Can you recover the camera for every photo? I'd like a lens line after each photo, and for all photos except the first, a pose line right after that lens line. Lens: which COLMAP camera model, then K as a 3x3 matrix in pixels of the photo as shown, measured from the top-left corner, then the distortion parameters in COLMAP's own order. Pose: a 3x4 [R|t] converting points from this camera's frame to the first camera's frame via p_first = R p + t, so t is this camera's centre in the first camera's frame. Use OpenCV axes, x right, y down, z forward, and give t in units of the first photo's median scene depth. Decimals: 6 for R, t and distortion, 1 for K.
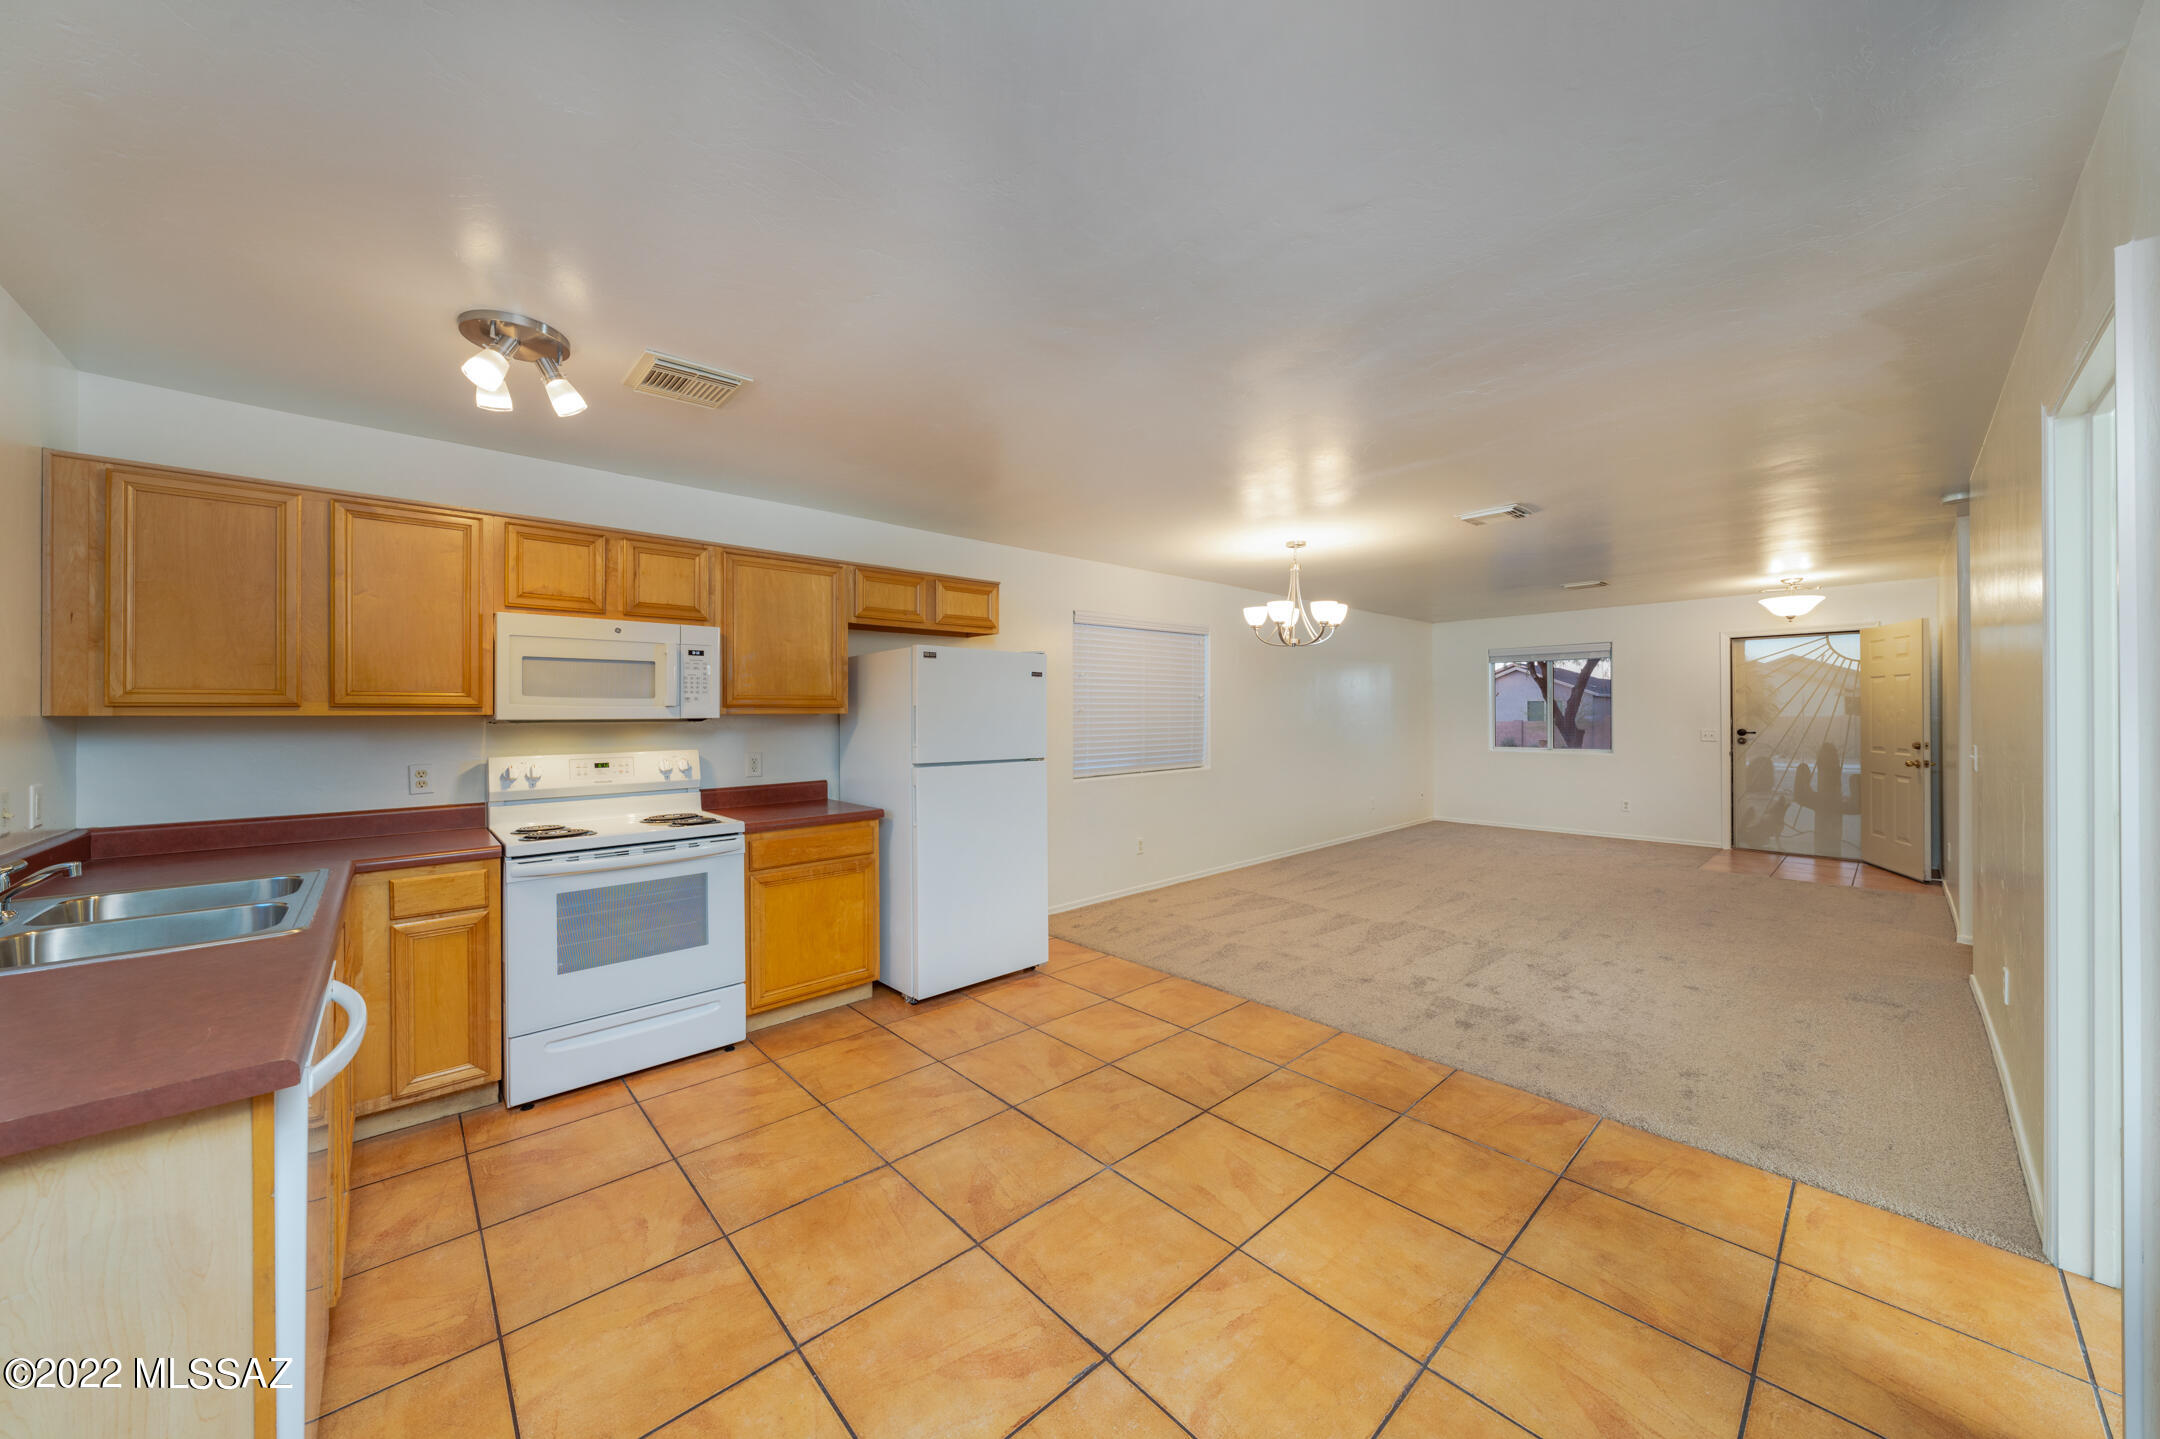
lens RADIAL K [[753.1, 0, 1072.8], [0, 753.1, 714.4], [0, 0, 1]] dist [-0.000158, -0.000134]
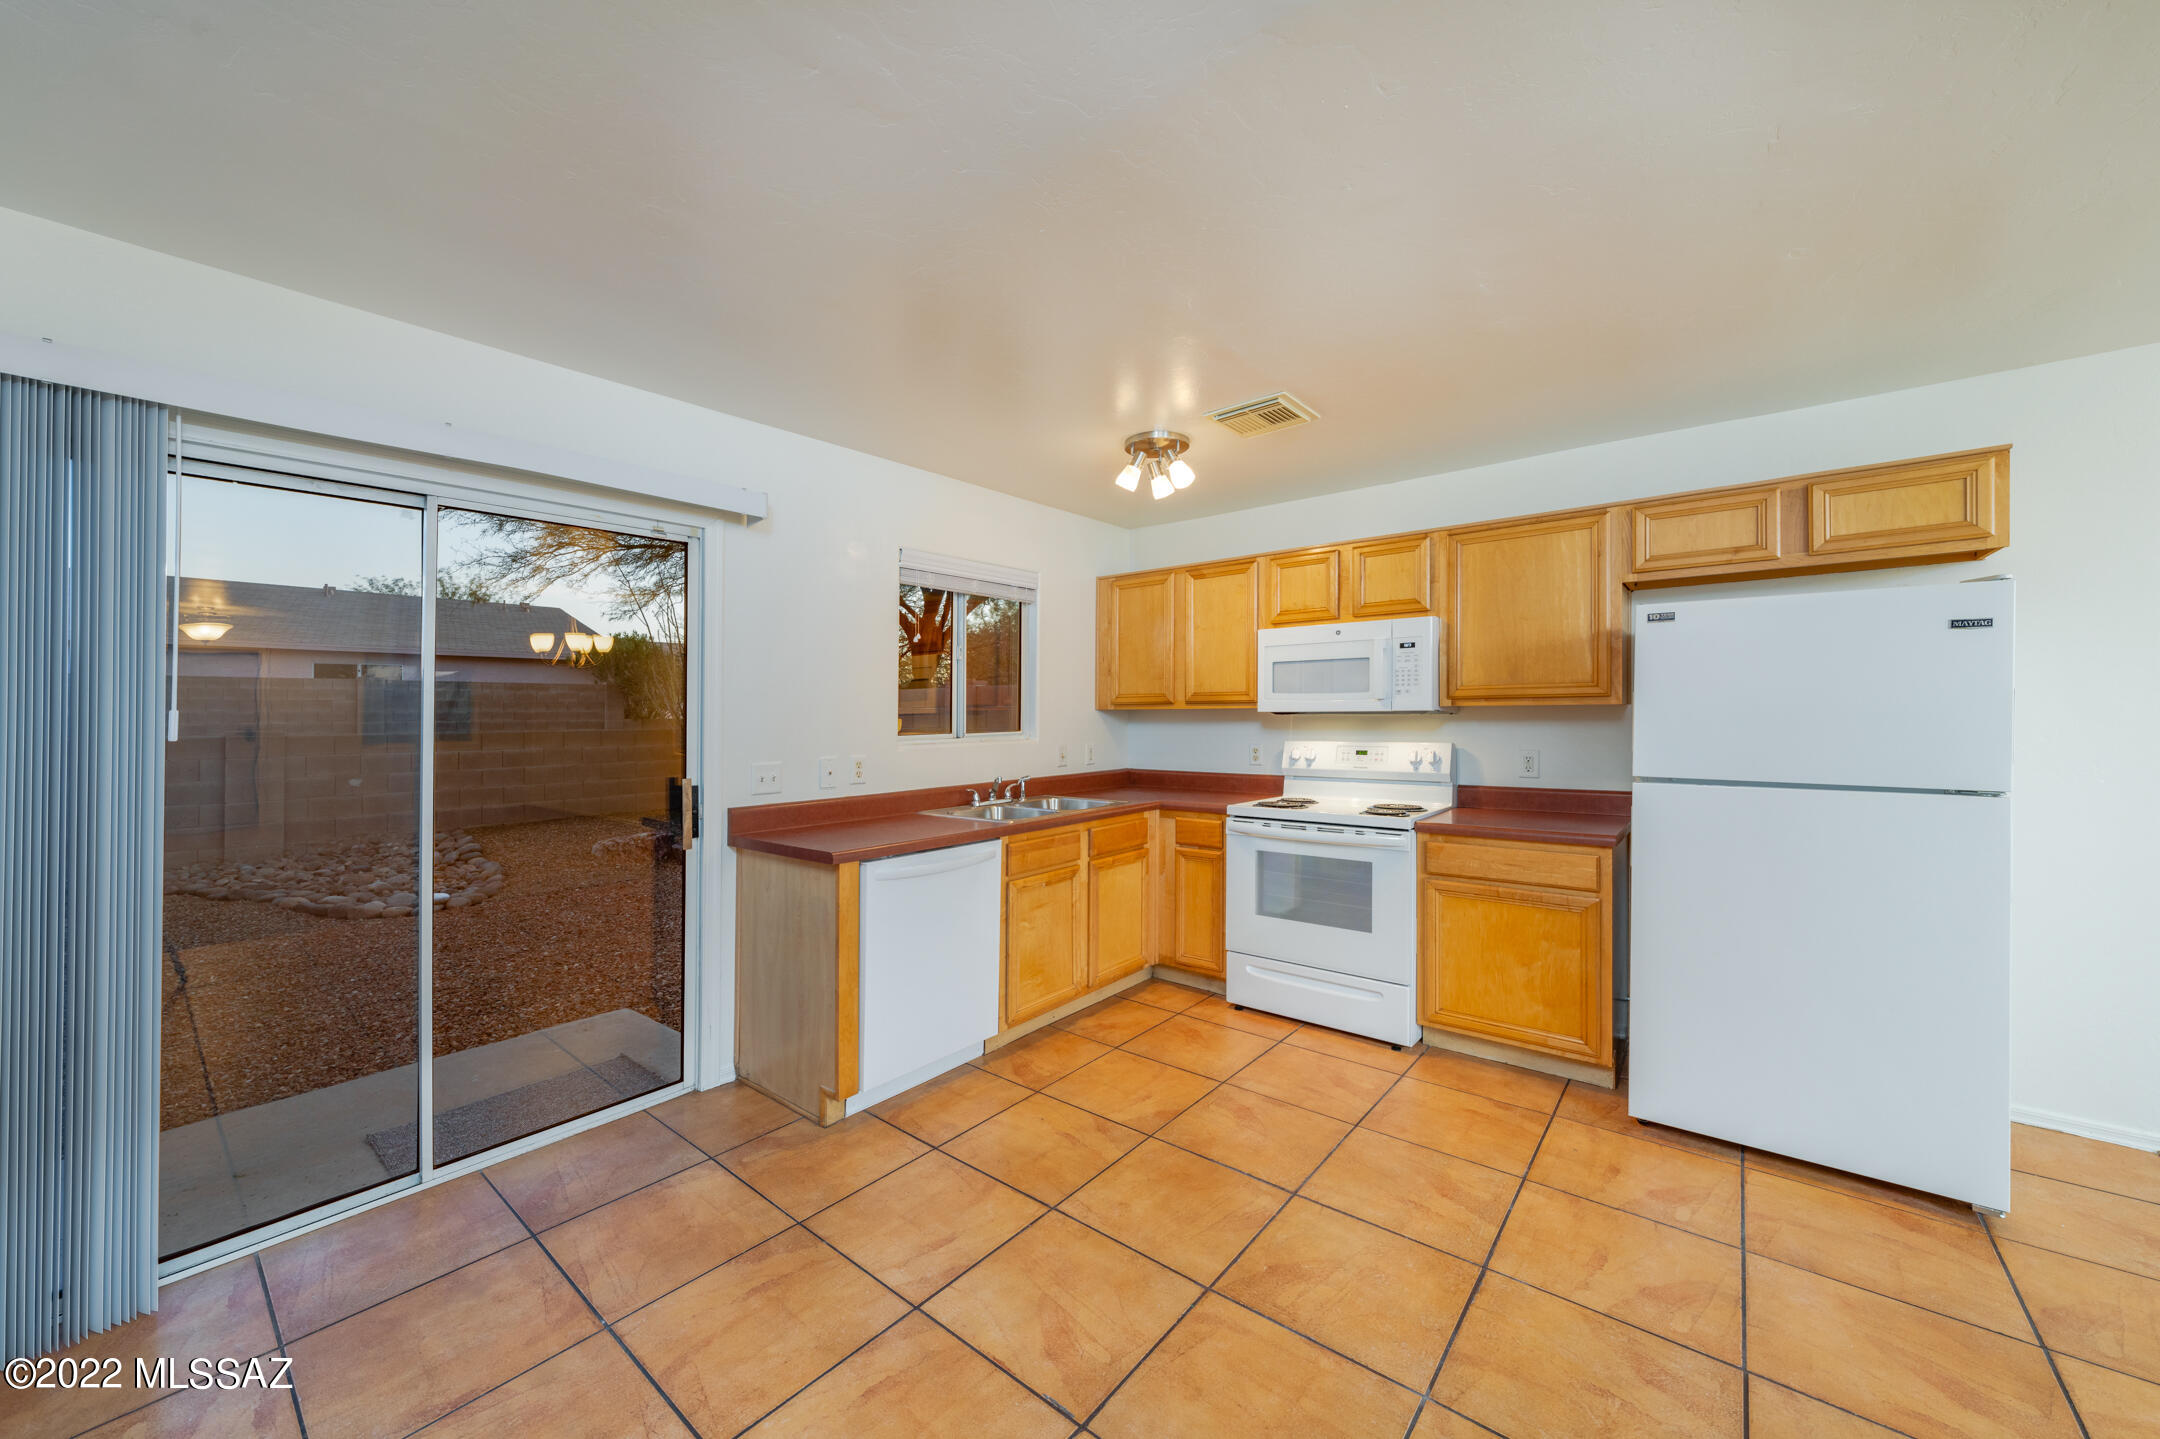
lens RADIAL K [[796.4, 0, 1088.9], [0, 796.4, 708.8], [0, 0, 1]] dist [0.002218, 0.000262]
pose [[0.158032, 0.001096, -0.987433, 0.506976], [0.007451, 0.999970, 0.002303, -0.003552], [0.987406, -0.007722, 0.158019, 0.443426]]
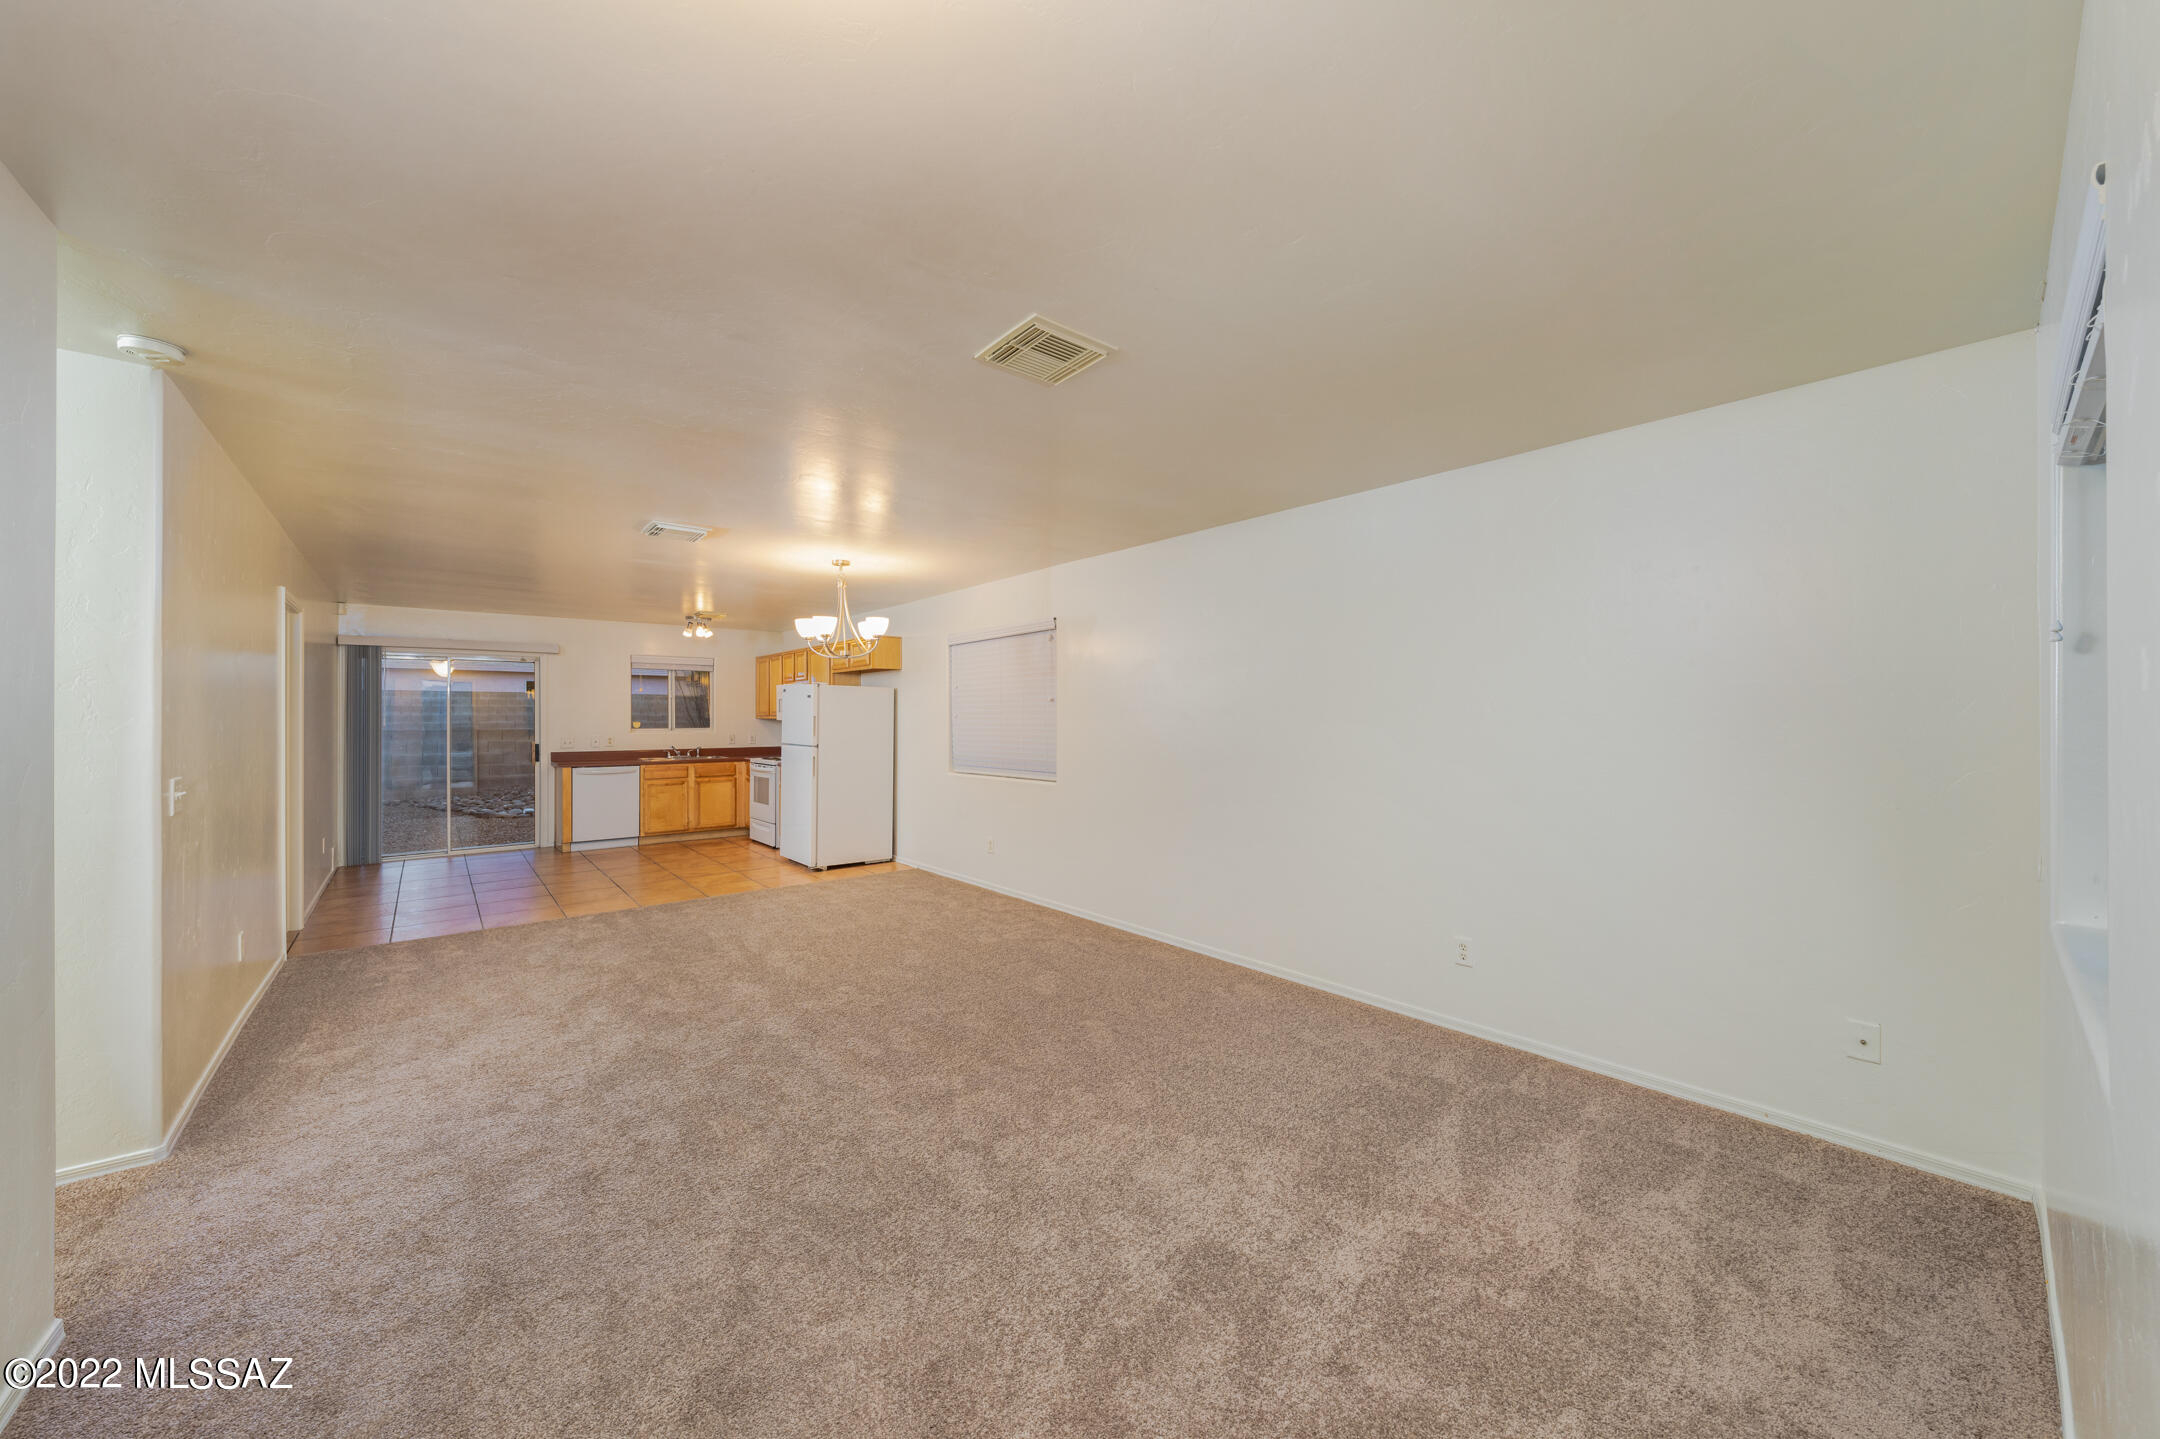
lens RADIAL K [[796.4, 0, 1064.9], [0, 796.4, 723.0], [0, 0, 1]] dist [0.002218, 0.000262]
pose [[-0.053414, 0.005279, -0.998559, 2.249650], [-0.003206, 0.999980, 0.005458, -0.004021], [0.998567, 0.003493, -0.053396, 2.178746]]
